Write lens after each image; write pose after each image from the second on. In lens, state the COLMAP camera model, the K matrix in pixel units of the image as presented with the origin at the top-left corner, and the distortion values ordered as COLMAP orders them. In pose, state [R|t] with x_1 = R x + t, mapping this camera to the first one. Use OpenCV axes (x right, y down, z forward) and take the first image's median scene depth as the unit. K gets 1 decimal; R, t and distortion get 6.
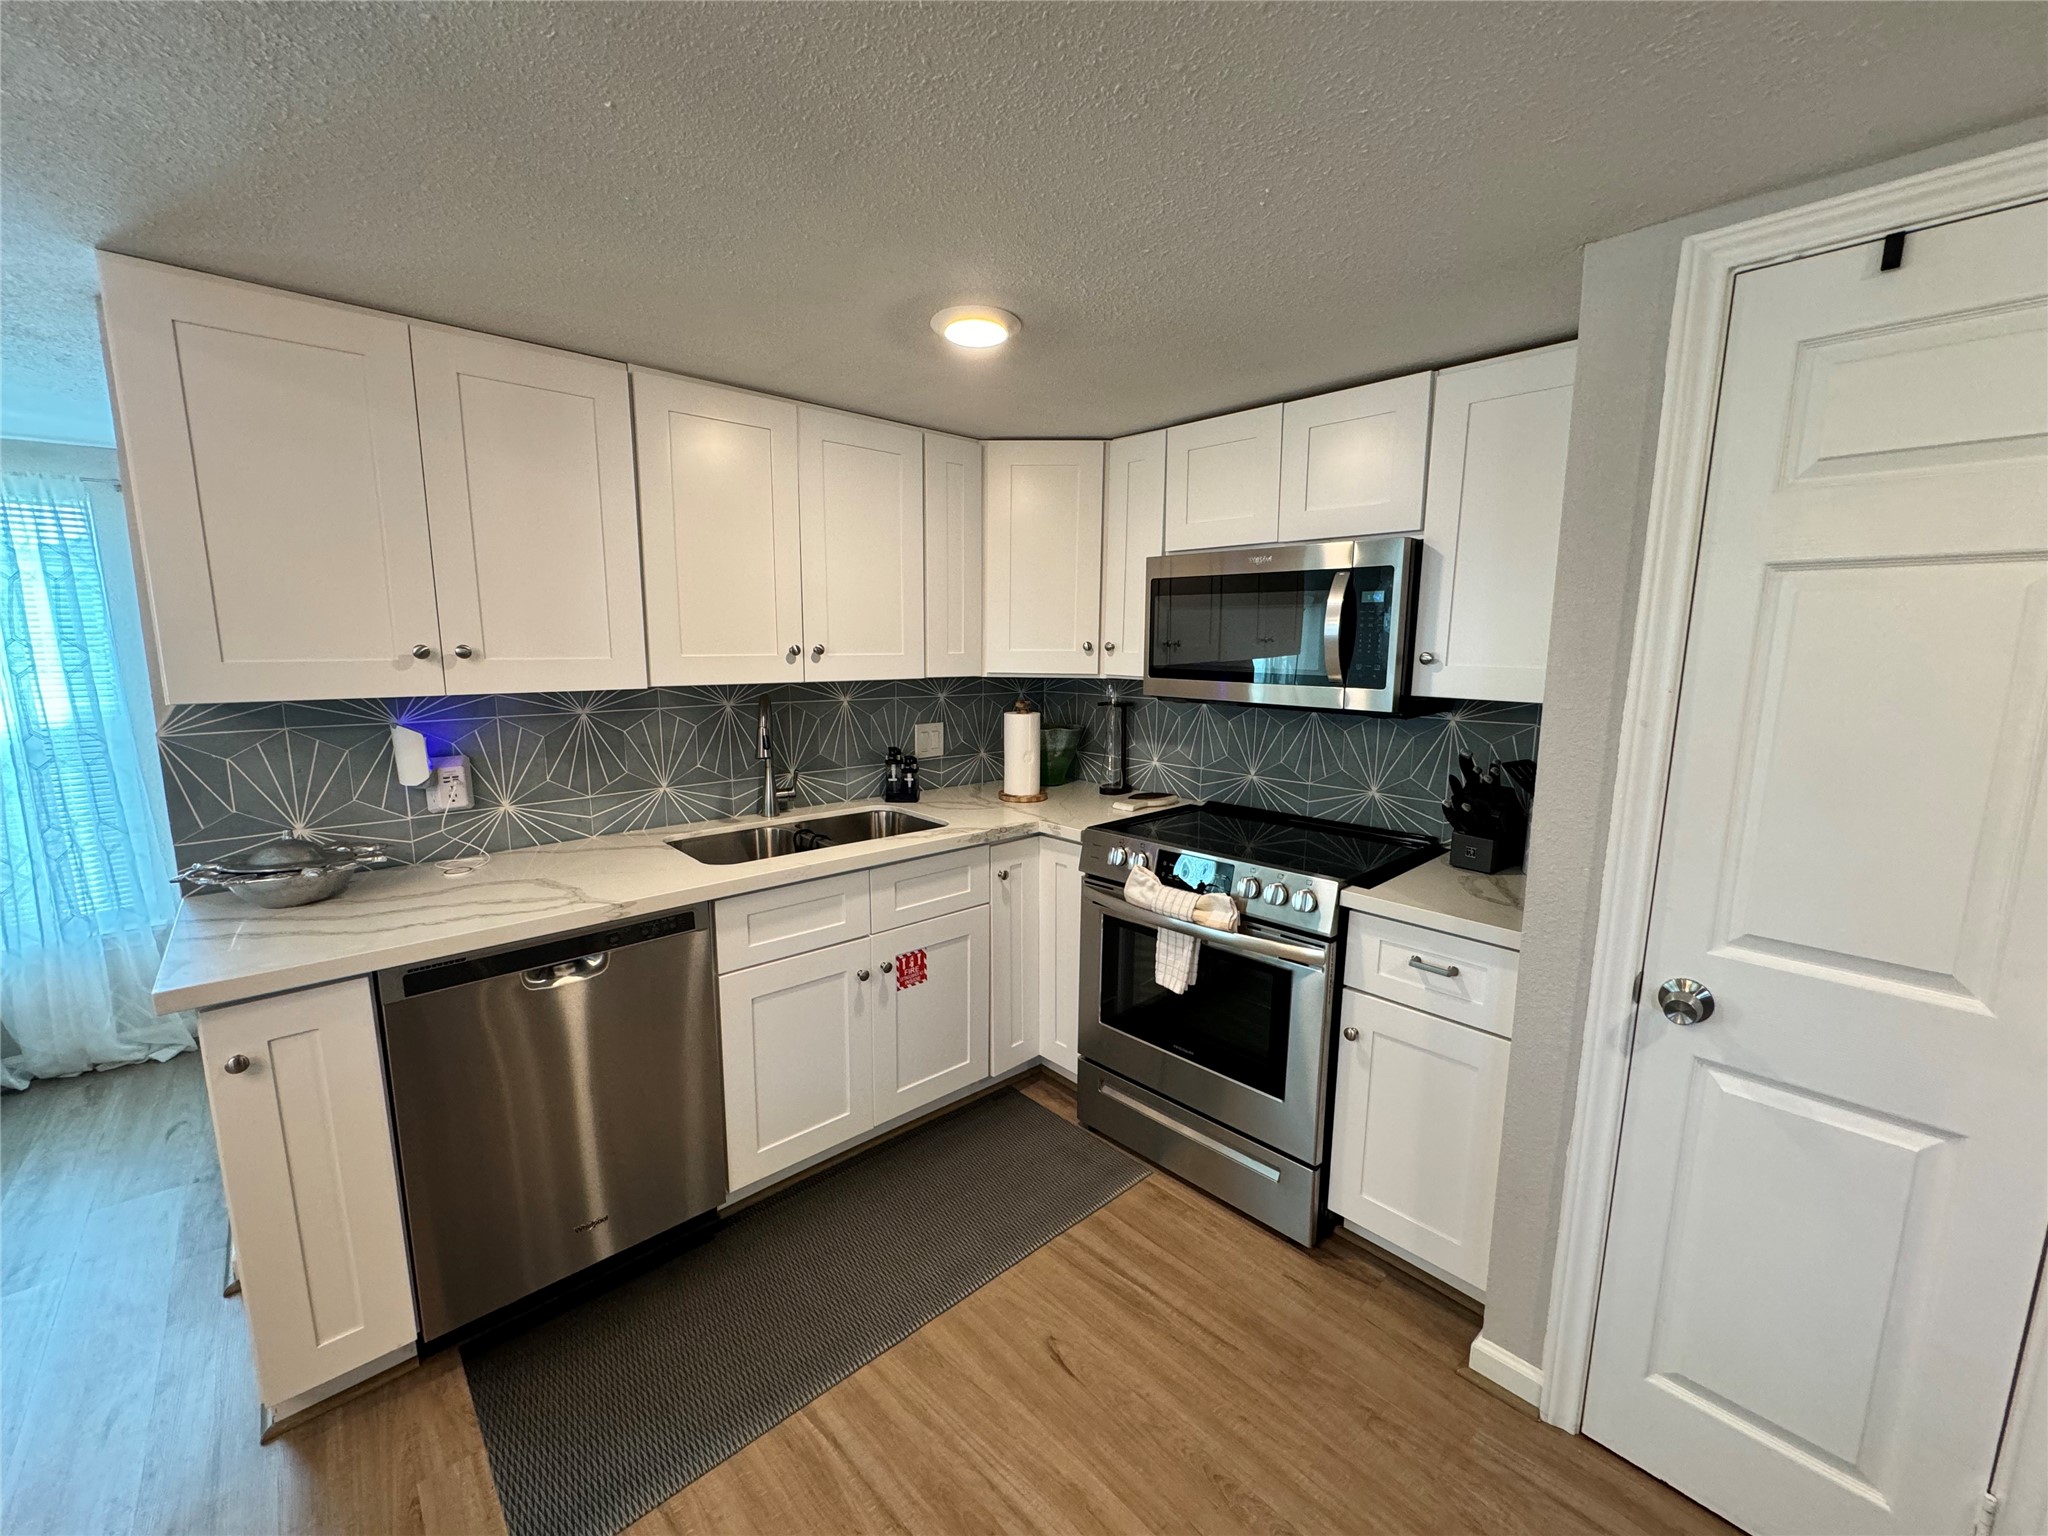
lens RADIAL K [[830.3, 0, 1027.6], [0, 830.3, 778.4], [0, 0, 1]] dist [0.002458, 0.001460]
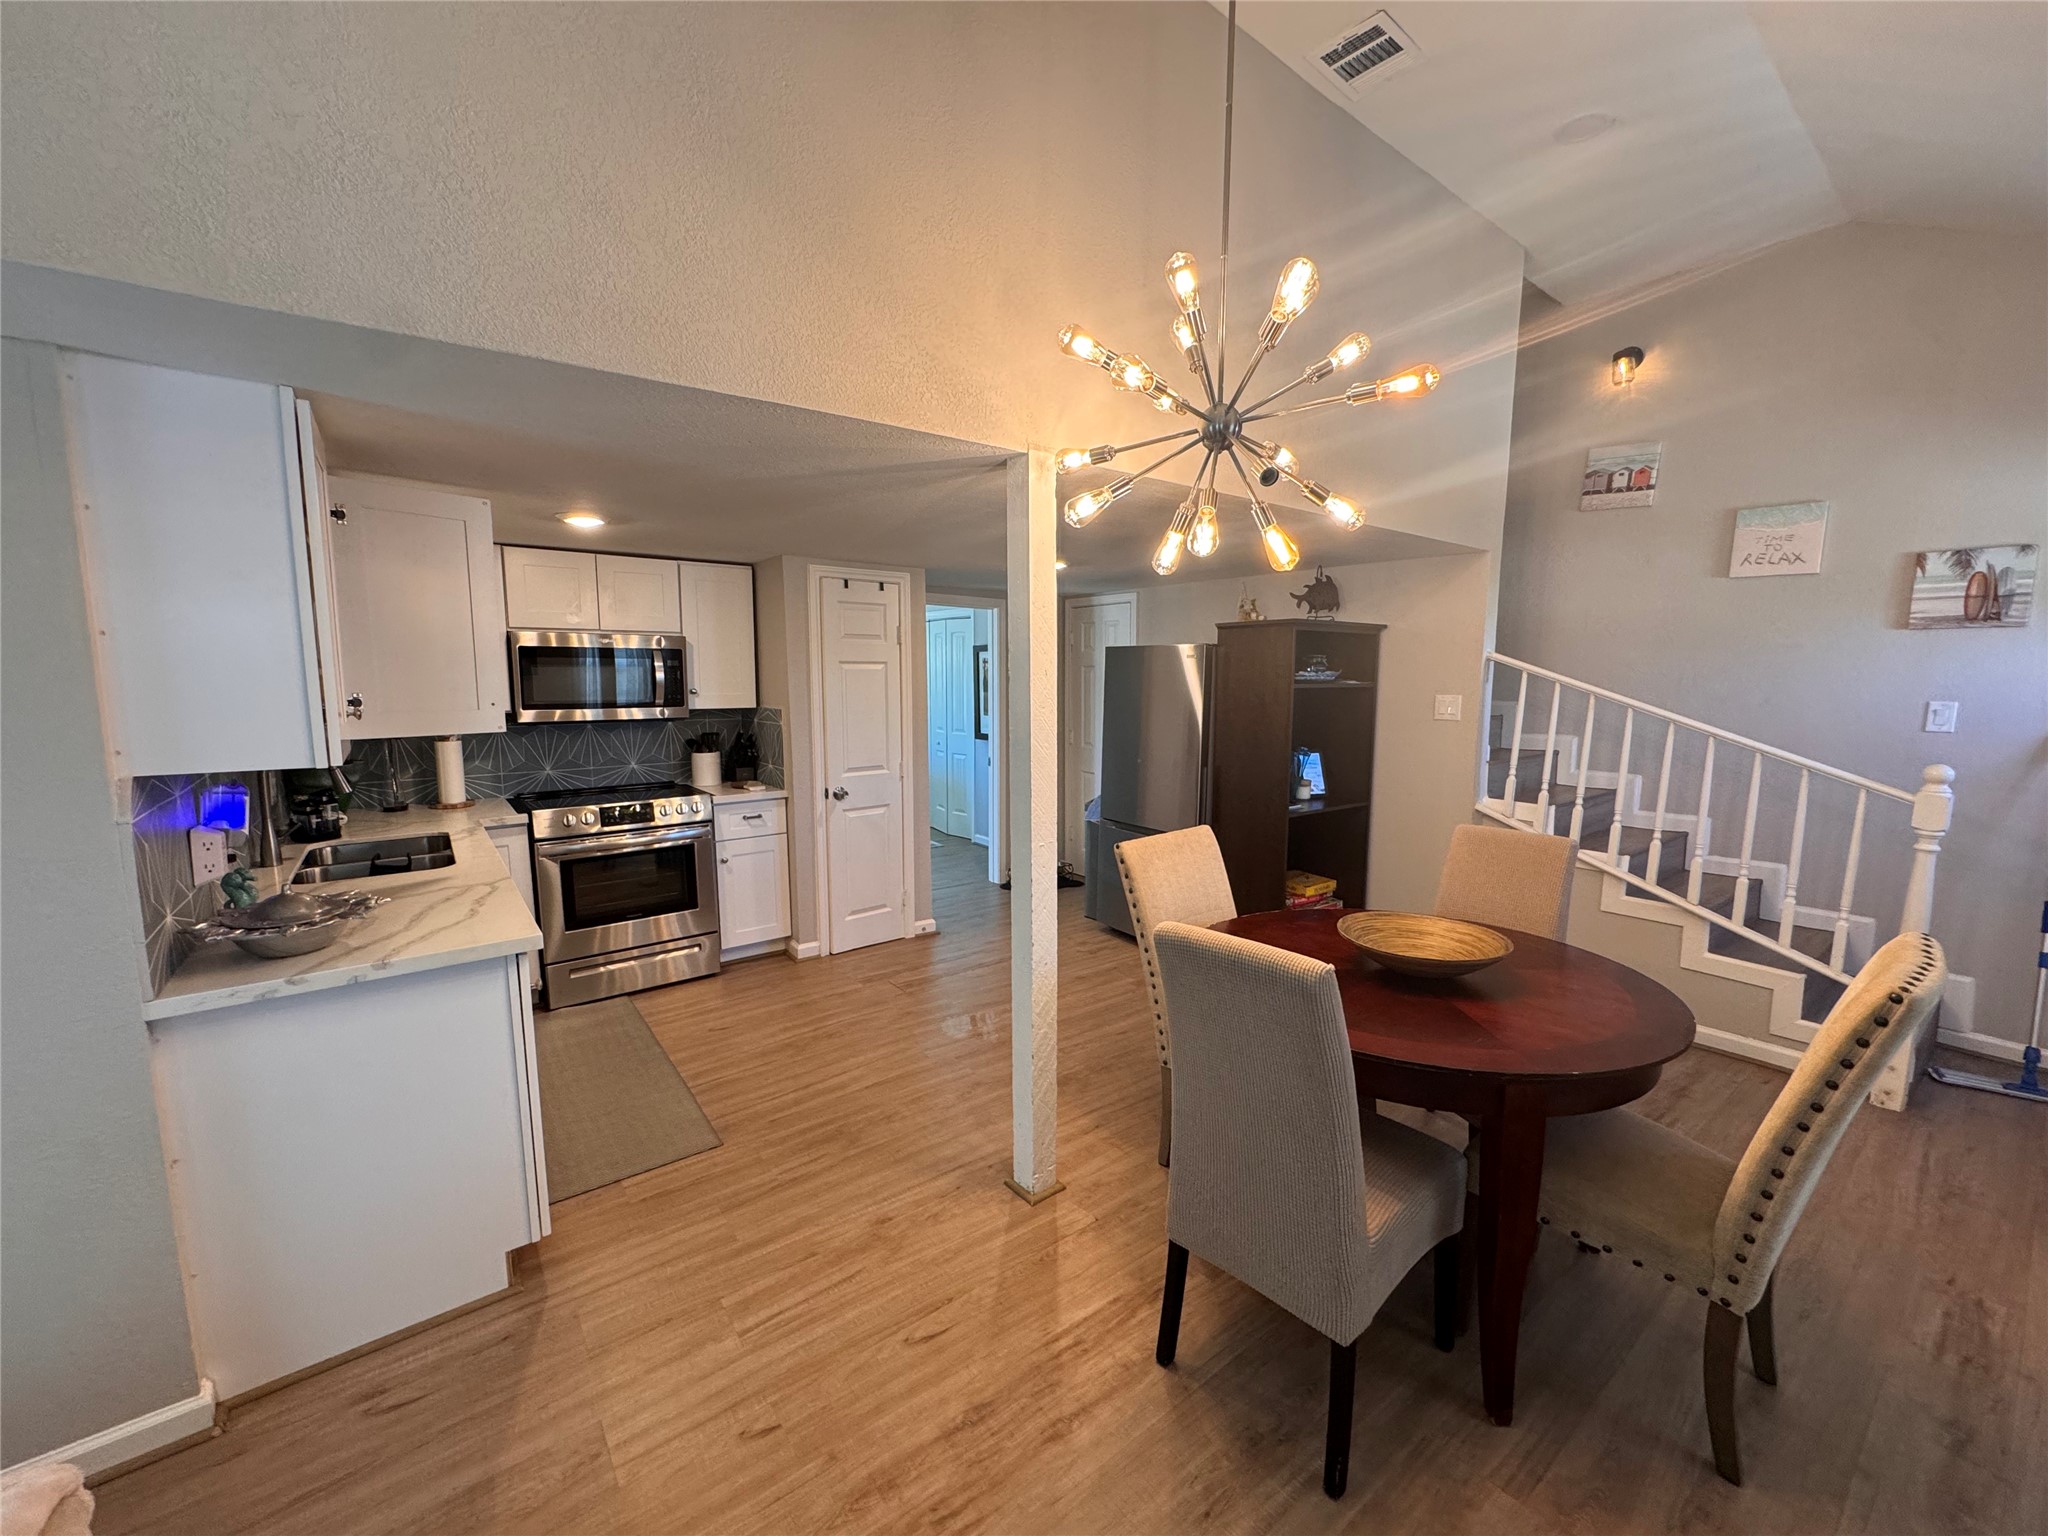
lens RADIAL K [[830.3, 0, 1016.2], [0, 830.3, 761.8], [0, 0, 1]] dist [0.002458, 0.001460]
pose [[0.117640, -0.123678, 0.985325, -1.336785], [0.165698, 0.980749, 0.103321, -0.041251], [-0.979135, 0.151112, 0.135868, -0.079280]]
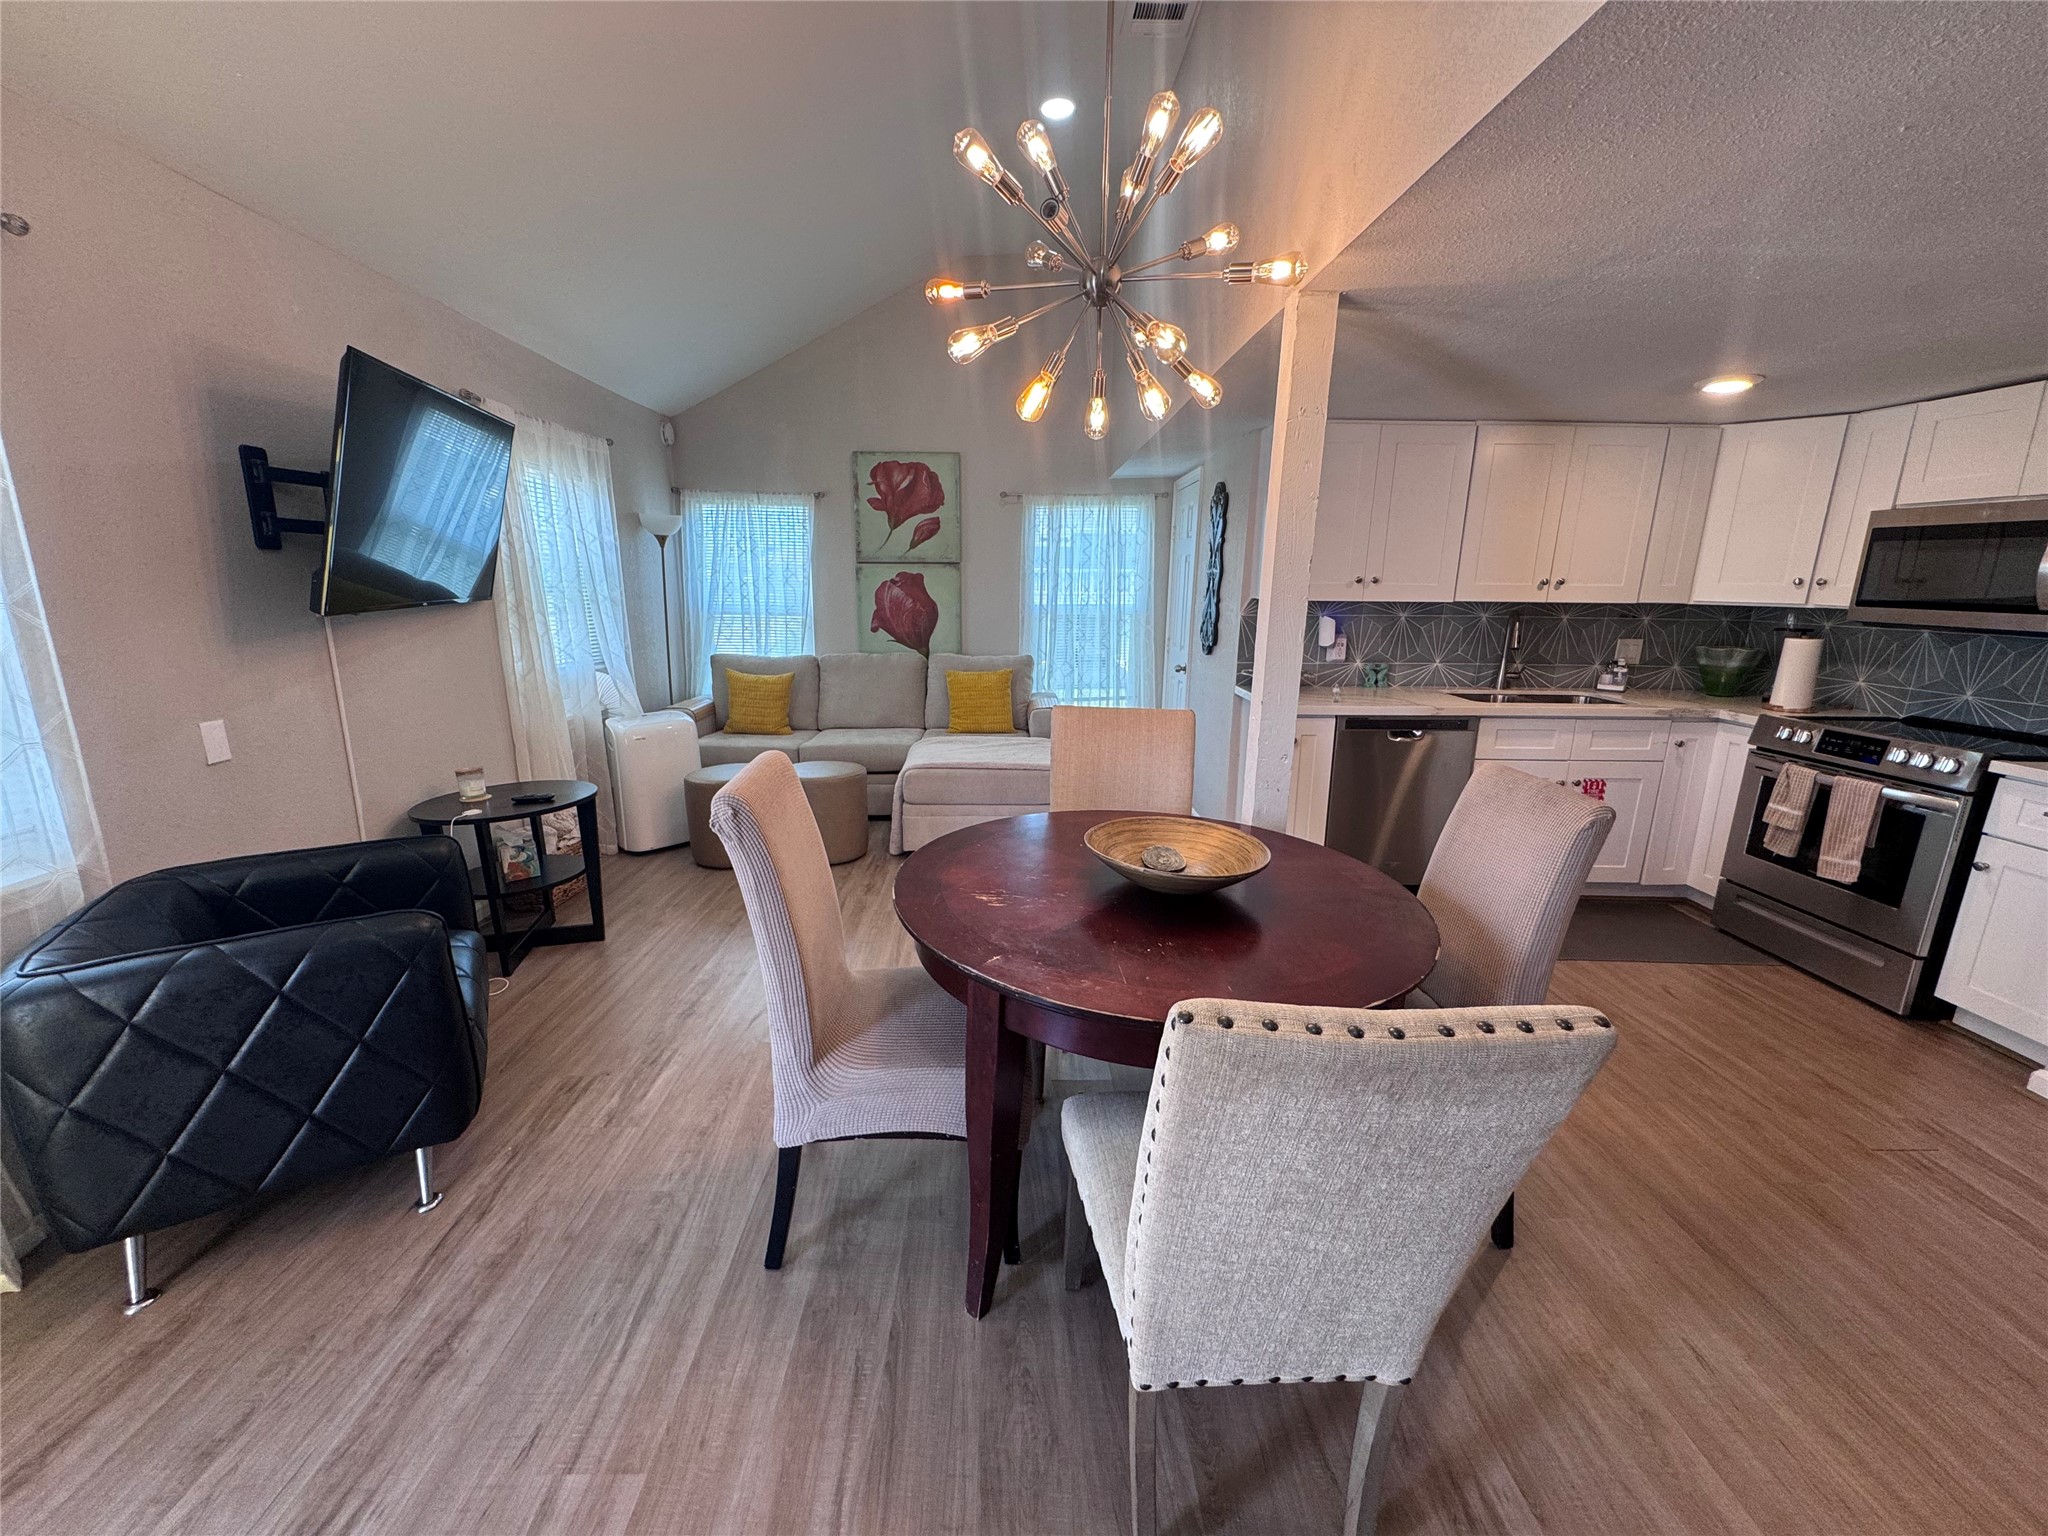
lens RADIAL K [[830.3, 0, 1024.9], [0, 830.3, 766.9], [0, 0, 1]] dist [0.002458, 0.001460]
pose [[0.752587, 0.153903, -0.640256, 0.048538], [-0.116033, 0.988084, 0.101122, 0.150612], [0.648190, -0.001813, 0.761477, -0.862545]]
